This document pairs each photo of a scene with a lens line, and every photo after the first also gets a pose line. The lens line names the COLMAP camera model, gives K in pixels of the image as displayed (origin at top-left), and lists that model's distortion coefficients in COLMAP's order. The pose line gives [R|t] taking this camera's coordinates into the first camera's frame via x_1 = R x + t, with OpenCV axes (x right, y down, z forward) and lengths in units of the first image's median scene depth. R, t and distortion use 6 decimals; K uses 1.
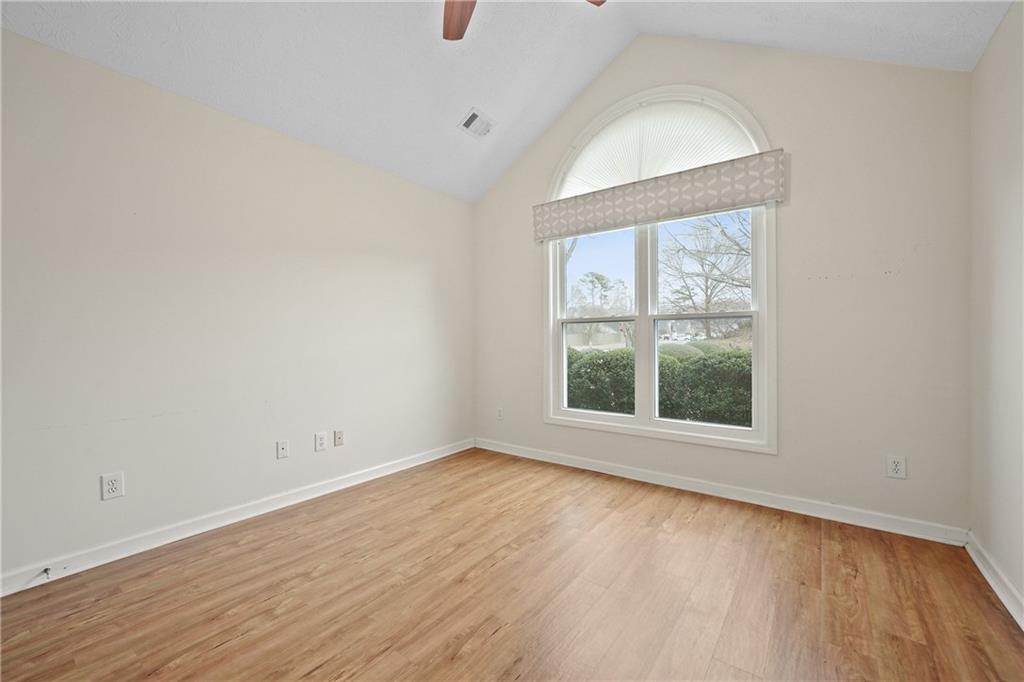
lens RADIAL K [[401.4, 0, 512.0], [0, 401.4, 341.0], [0, 0, 1]] dist [-0.000532, 0.000322]
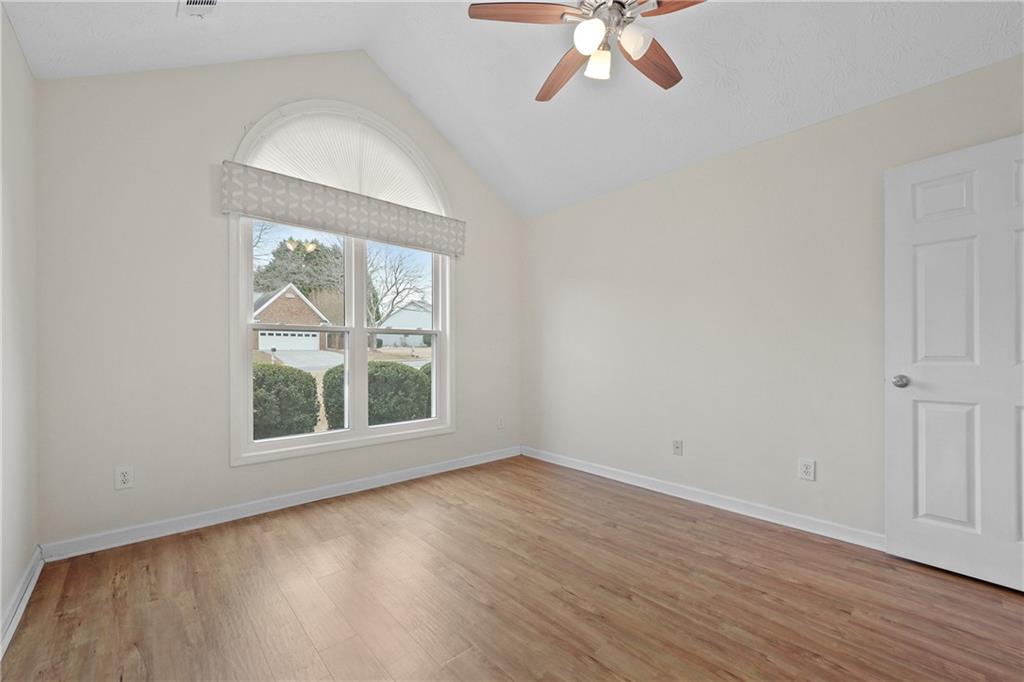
lens RADIAL K [[411.2, 0, 487.5], [0, 411.2, 345.7], [0, 0, 1]] dist [-0.000322, 0.000069]
pose [[0.233311, 0.015344, 0.972281, -0.638744], [0.000094, 0.999875, -0.015802, -0.000019], [-0.972402, 0.003778, 0.233280, 0.465195]]
